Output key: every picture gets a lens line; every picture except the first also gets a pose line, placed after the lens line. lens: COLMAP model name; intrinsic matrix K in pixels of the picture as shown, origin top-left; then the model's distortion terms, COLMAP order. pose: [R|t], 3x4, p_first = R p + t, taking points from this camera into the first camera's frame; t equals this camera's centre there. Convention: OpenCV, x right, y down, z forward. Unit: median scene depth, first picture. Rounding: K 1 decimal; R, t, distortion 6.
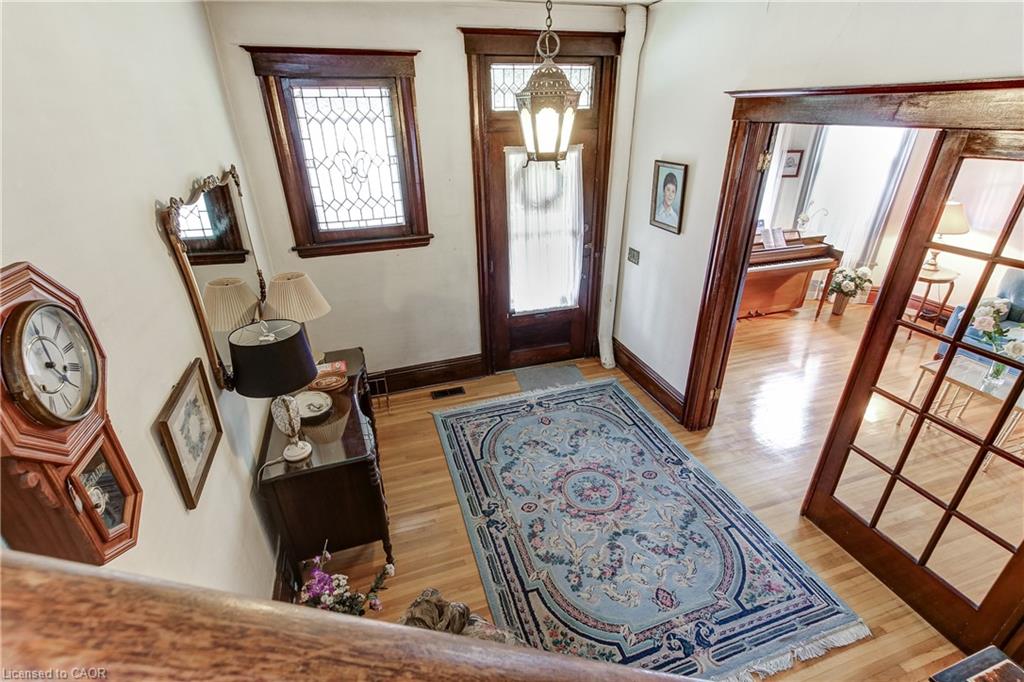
lens RADIAL K [[472.9, 0, 541.0], [0, 472.9, 342.6], [0, 0, 1]] dist [0.012359, 0.001760]
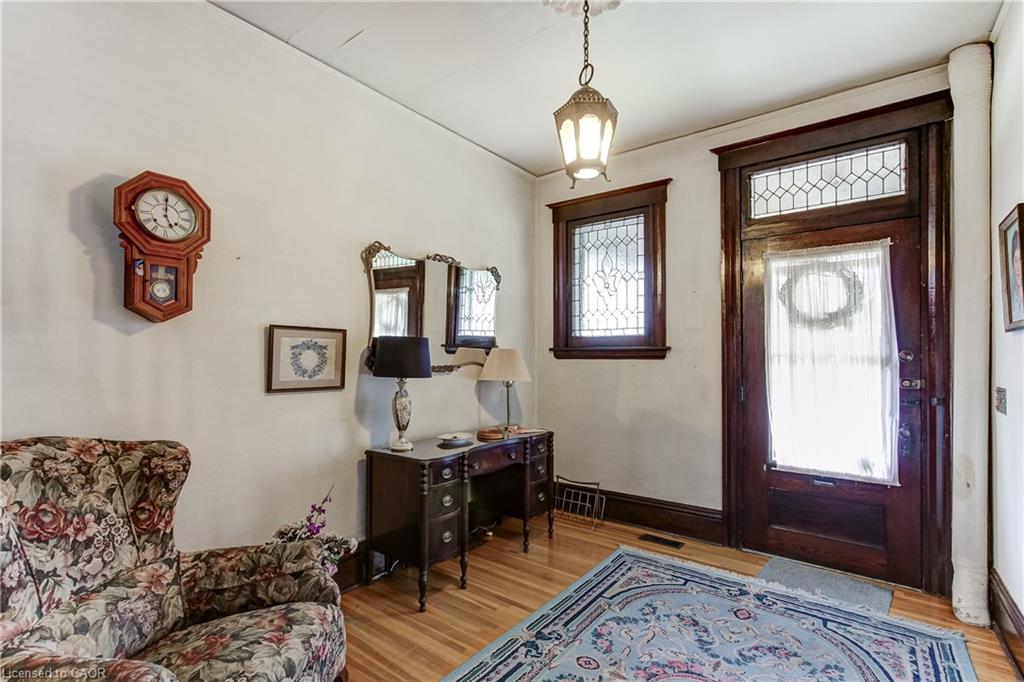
lens RADIAL K [[472.9, 0, 479.8], [0, 472.9, 315.4], [0, 0, 1]] dist [0.012359, 0.001760]
pose [[0.559845, -0.028447, -0.828109, 0.352266], [-0.360930, 0.891242, -0.274623, 0.112655], [0.745857, 0.452636, 0.488690, 0.248944]]
